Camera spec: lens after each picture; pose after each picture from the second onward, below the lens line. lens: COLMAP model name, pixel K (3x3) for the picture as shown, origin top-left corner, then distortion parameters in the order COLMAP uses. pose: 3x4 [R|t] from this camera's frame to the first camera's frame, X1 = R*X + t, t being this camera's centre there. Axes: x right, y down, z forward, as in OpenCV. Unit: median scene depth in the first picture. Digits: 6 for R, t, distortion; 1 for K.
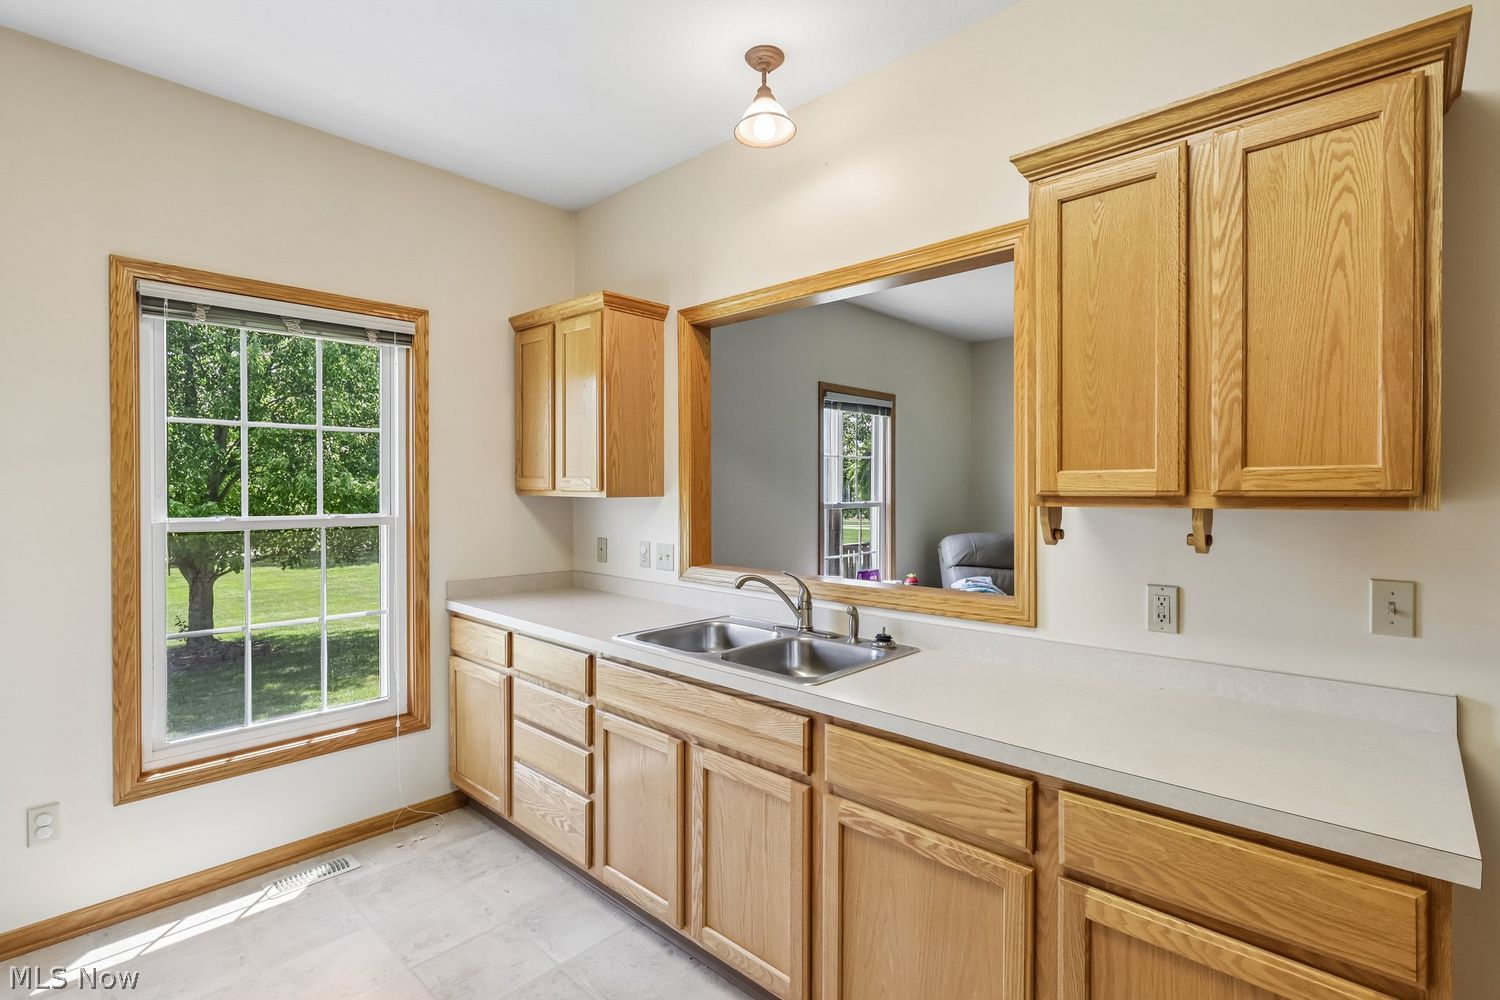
lens RADIAL K [[709.9, 0, 741.2], [0, 709.9, 494.7], [0, 0, 1]] dist [0.000874, 0.000629]
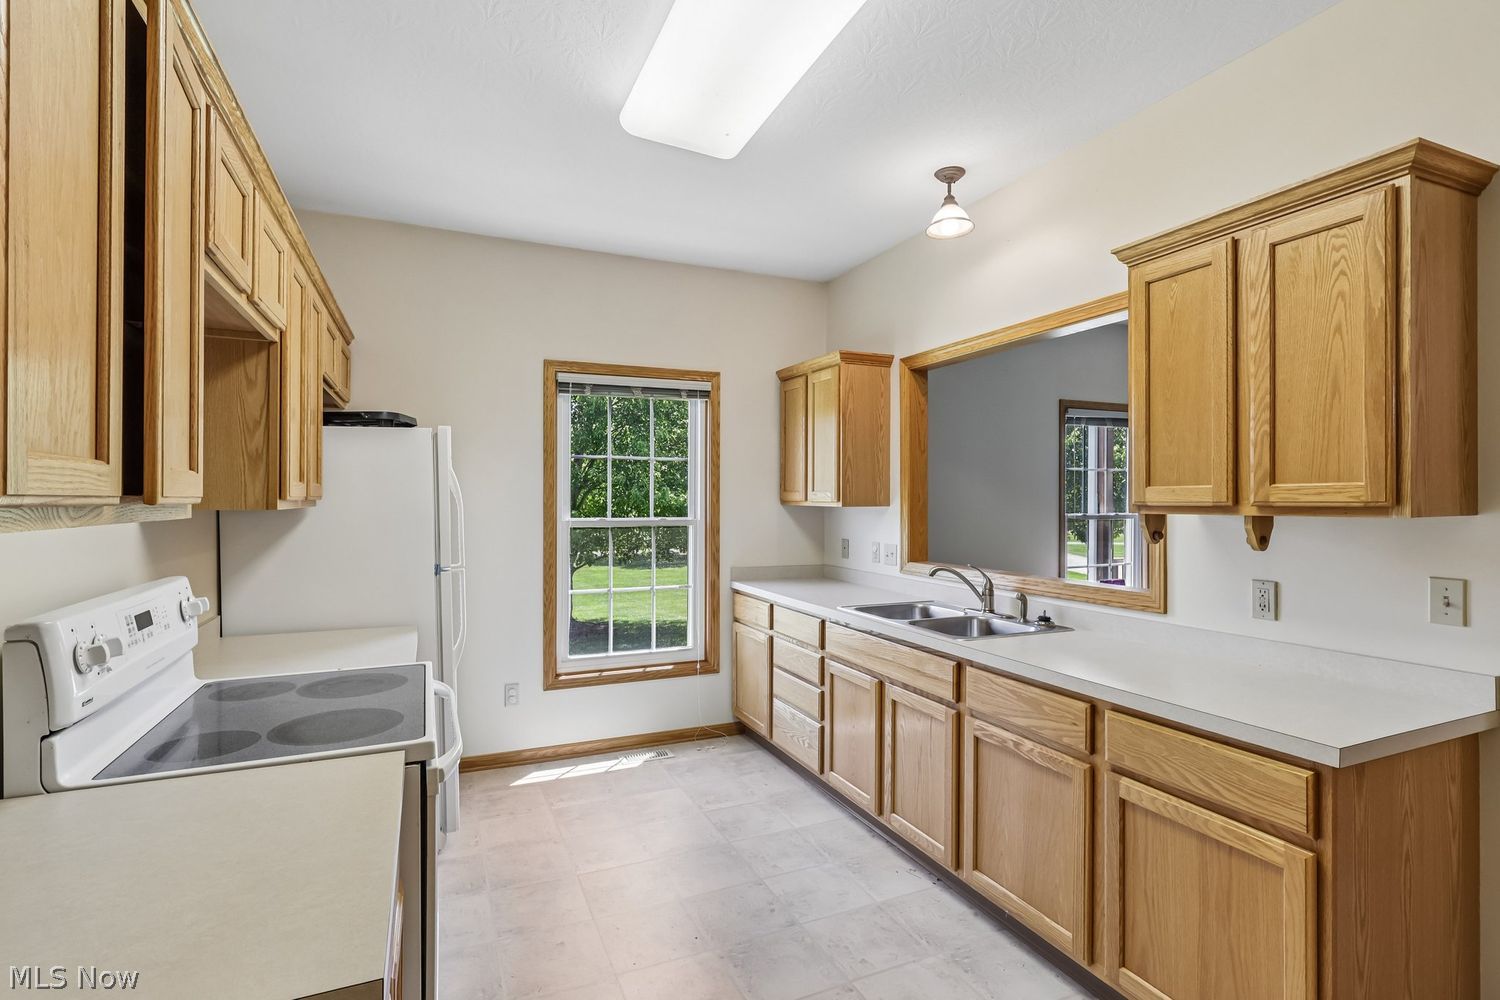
lens RADIAL K [[709.9, 0, 747.0], [0, 709.9, 495.5], [0, 0, 1]] dist [0.000874, 0.000629]
pose [[0.924321, -0.001099, -0.381614, 0.265890], [-0.004888, 0.999880, -0.014717, 0.005688], [0.381585, 0.015469, 0.924204, -0.501822]]
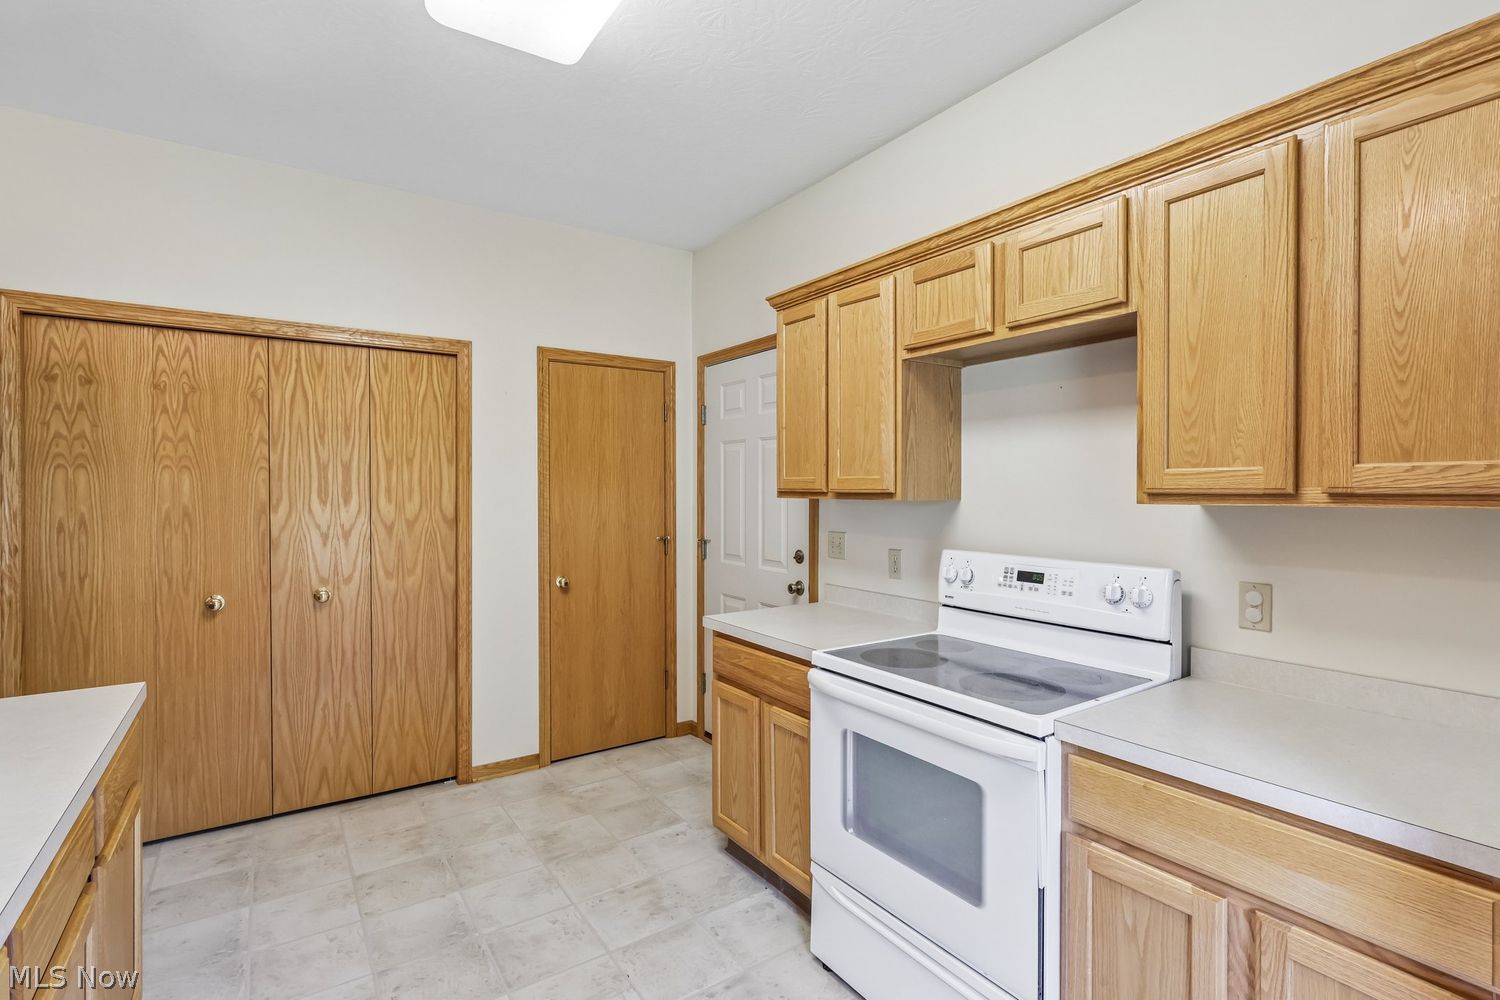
lens RADIAL K [[709.9, 0, 781.7], [0, 709.9, 492.4], [0, 0, 1]] dist [0.000874, 0.000629]
pose [[0.983112, -0.000047, -0.183004, 0.095166], [-0.000186, 0.999999, -0.001256, 0.000941], [0.183004, 0.001269, 0.983111, -0.092350]]
